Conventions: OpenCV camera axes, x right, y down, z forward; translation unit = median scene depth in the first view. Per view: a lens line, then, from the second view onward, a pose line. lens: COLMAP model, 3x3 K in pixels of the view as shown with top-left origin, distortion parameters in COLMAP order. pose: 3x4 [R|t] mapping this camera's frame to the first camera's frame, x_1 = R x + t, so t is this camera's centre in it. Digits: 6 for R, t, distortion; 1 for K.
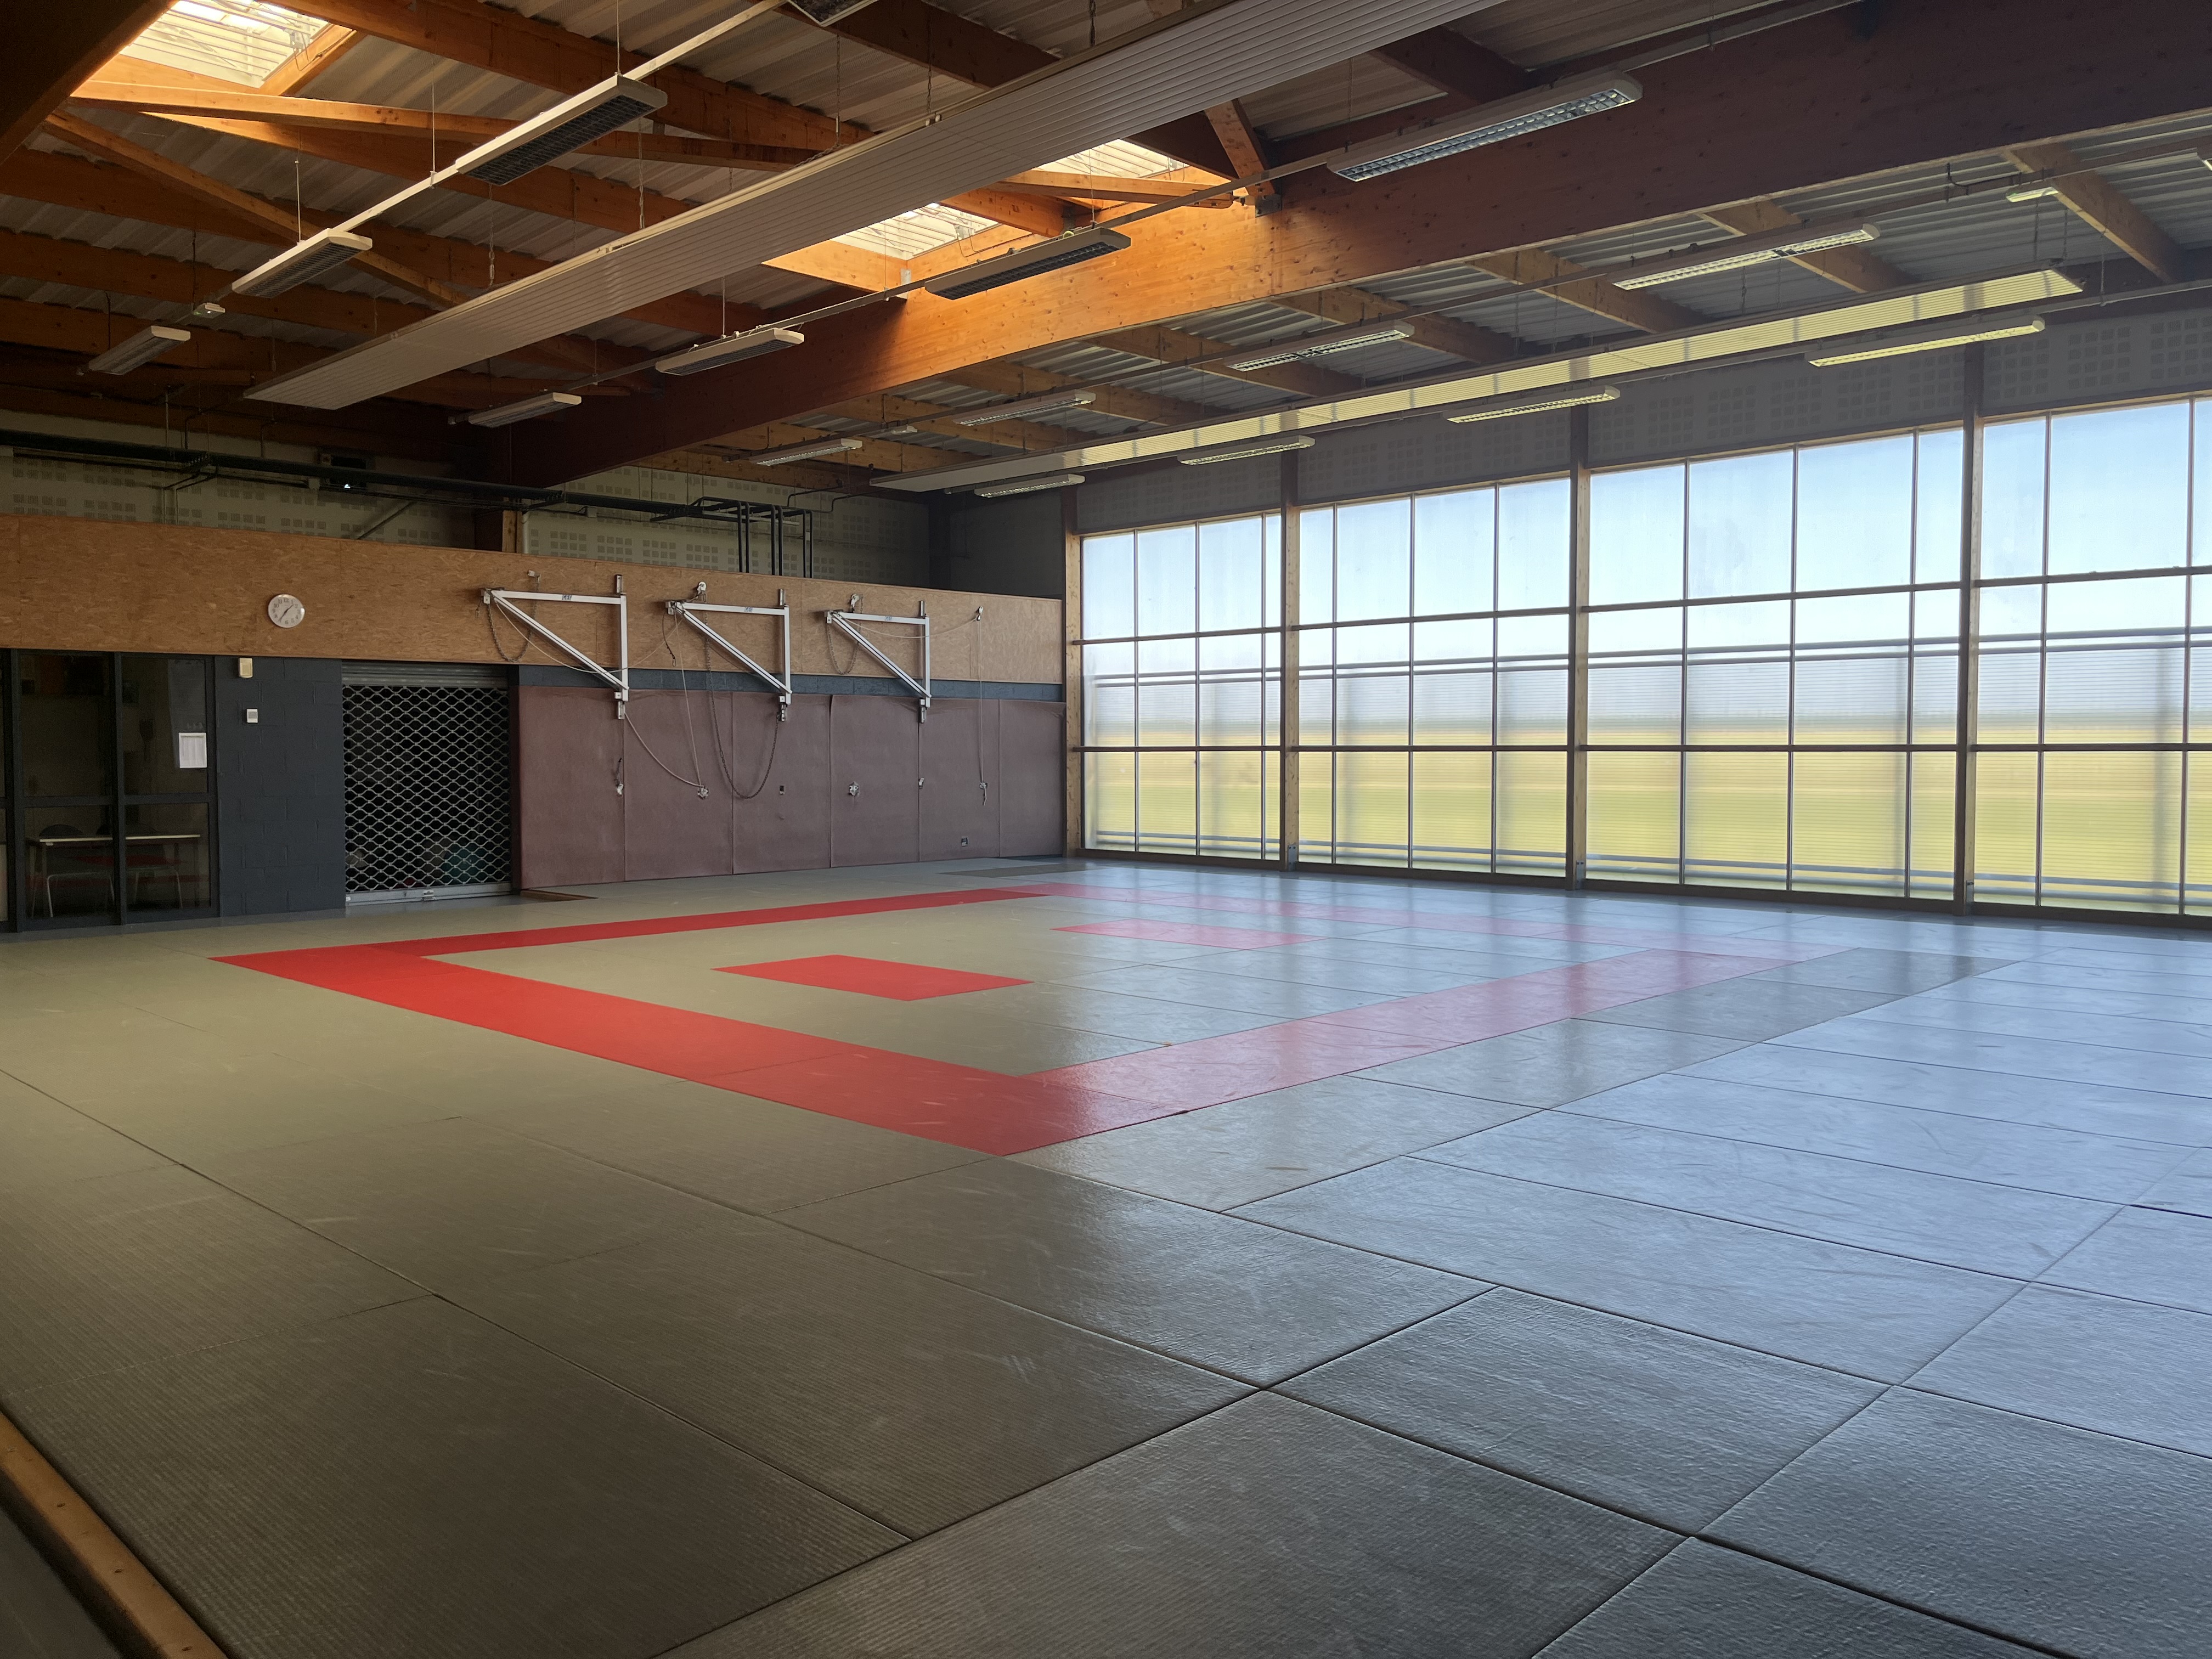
lens RADIAL K [[1690.3, 0, 1106.0], [0, 1690.3, 829.5], [0, 0, 1]] dist [-0.031563, 0.006323]
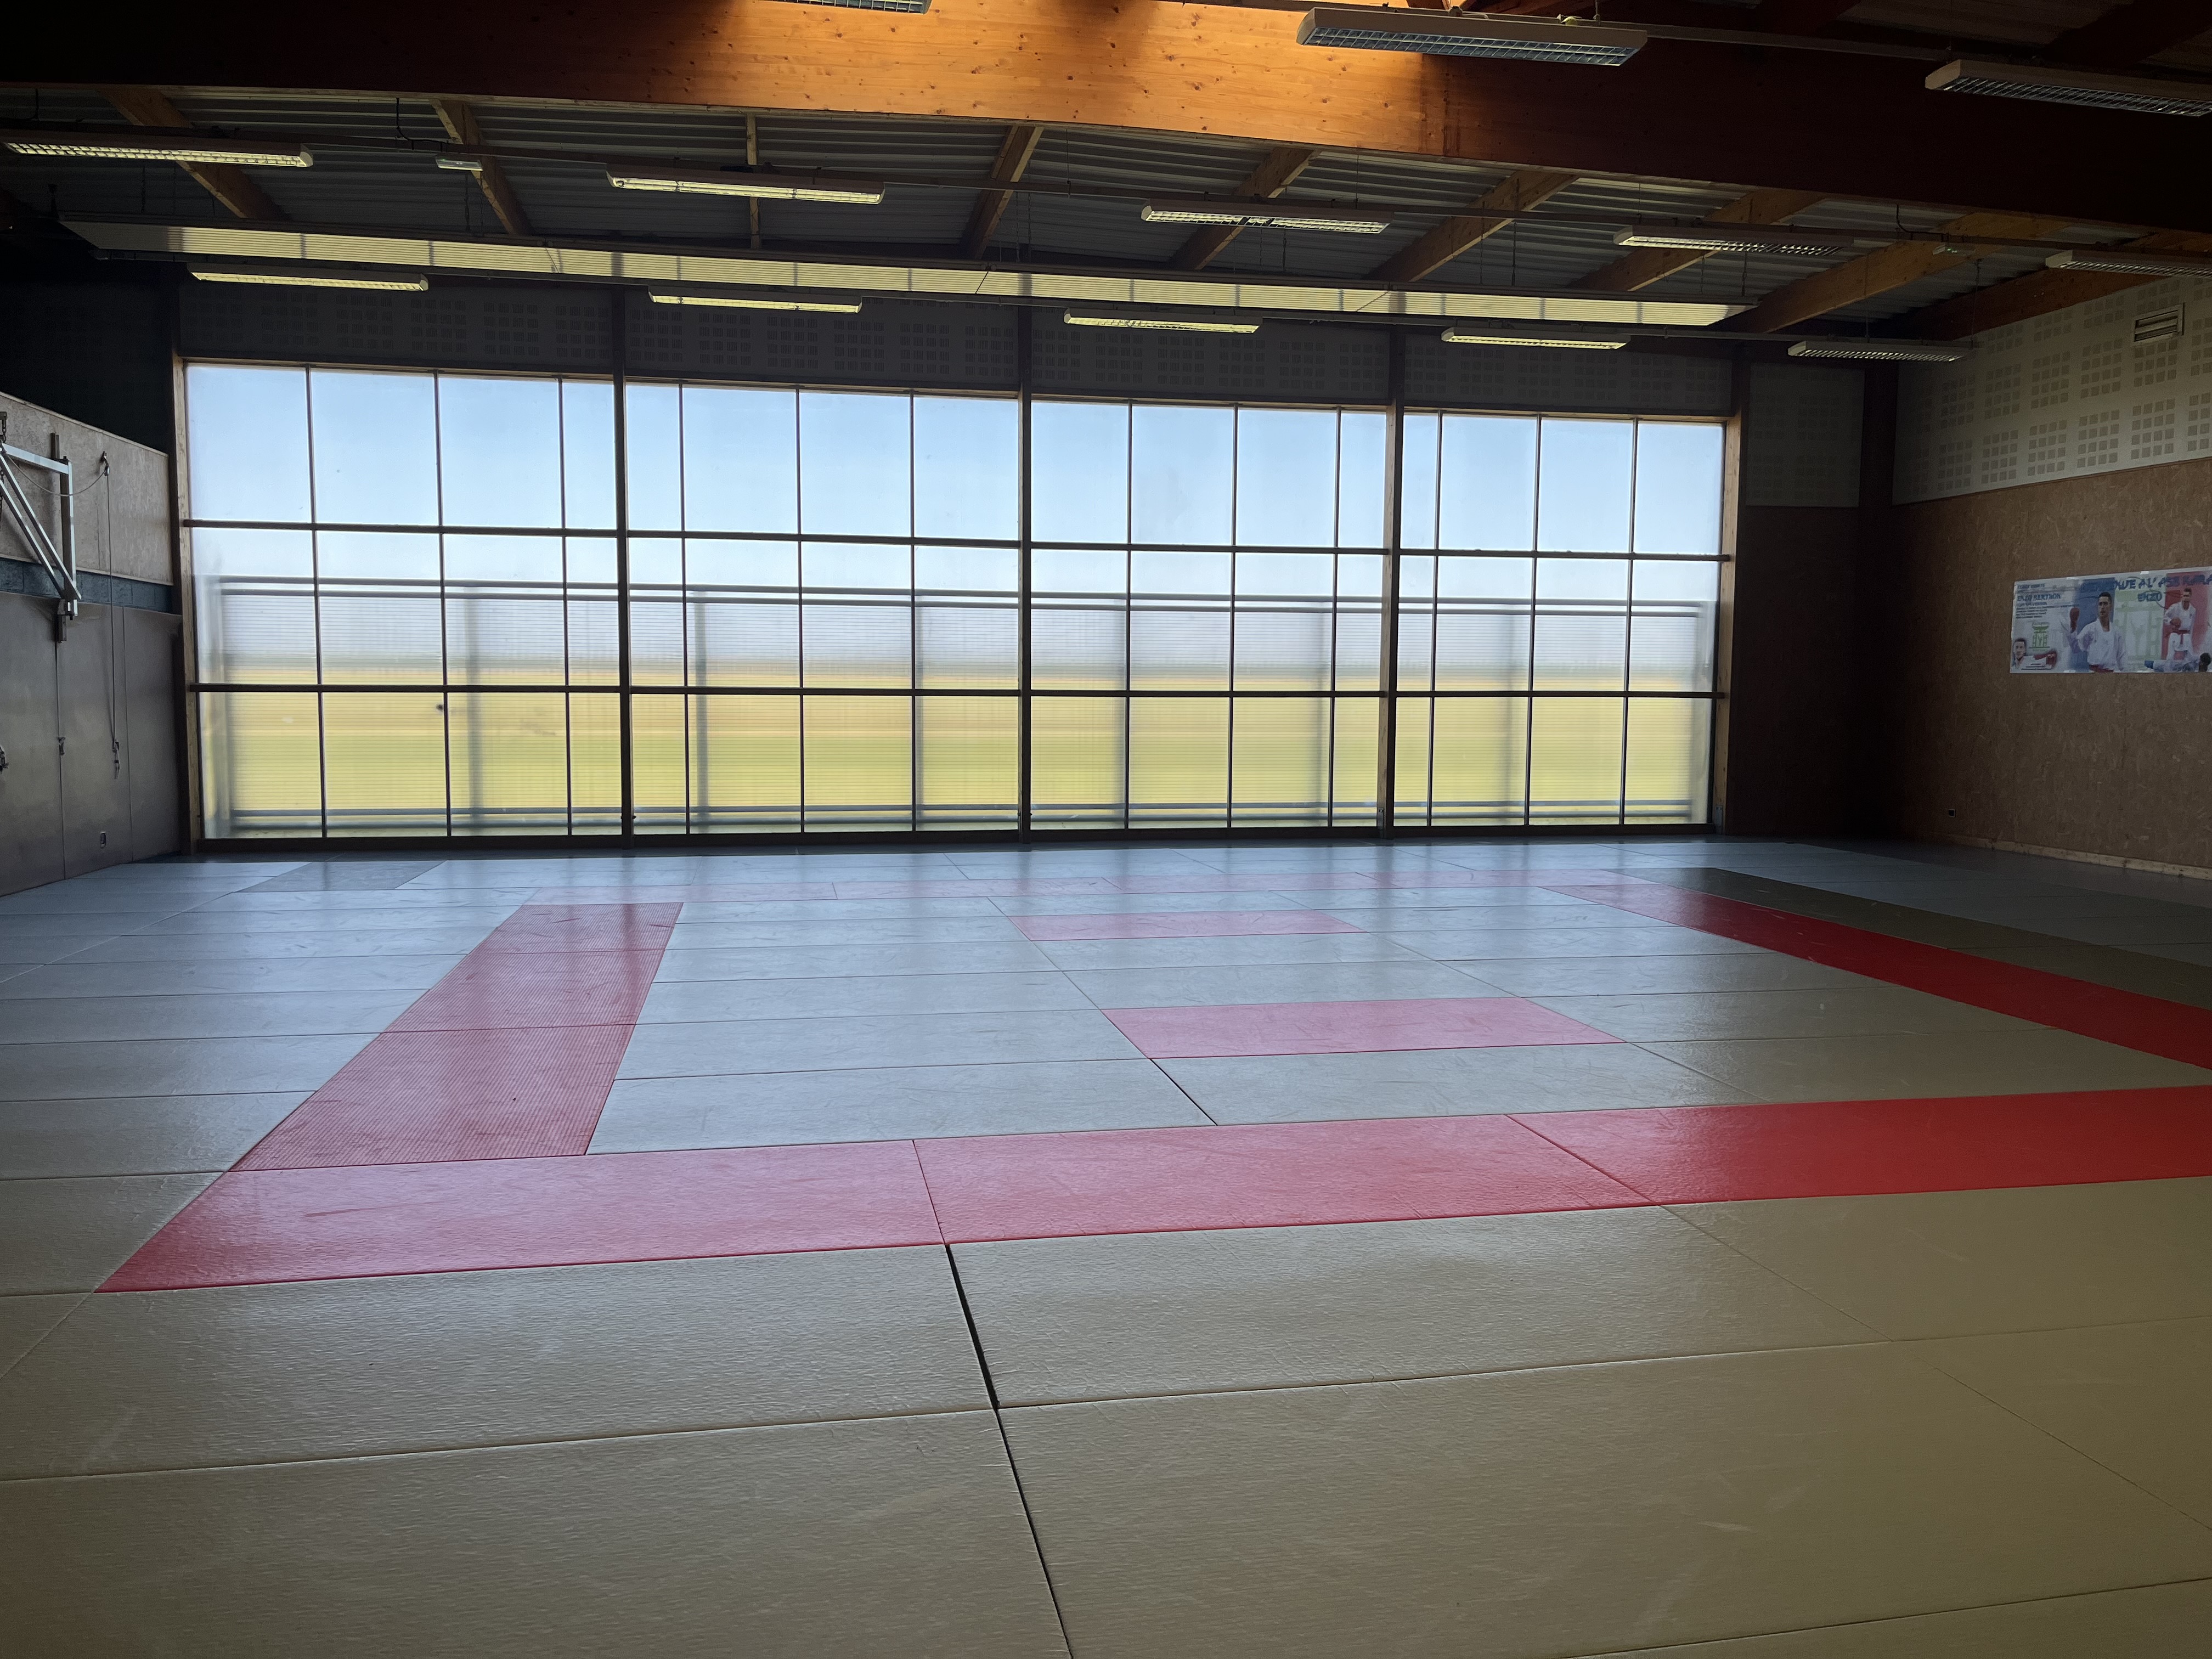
lens RADIAL K [[1612.8, 0, 1108.6], [0, 1612.8, 803.5], [0, 0, 1]] dist [0.111820, -0.222729]
pose [[0.556752, -0.052513, 0.829017, -0.452006], [0.033961, 0.998604, 0.040447, -0.021492], [-0.829984, 0.005636, 0.557758, 0.463048]]
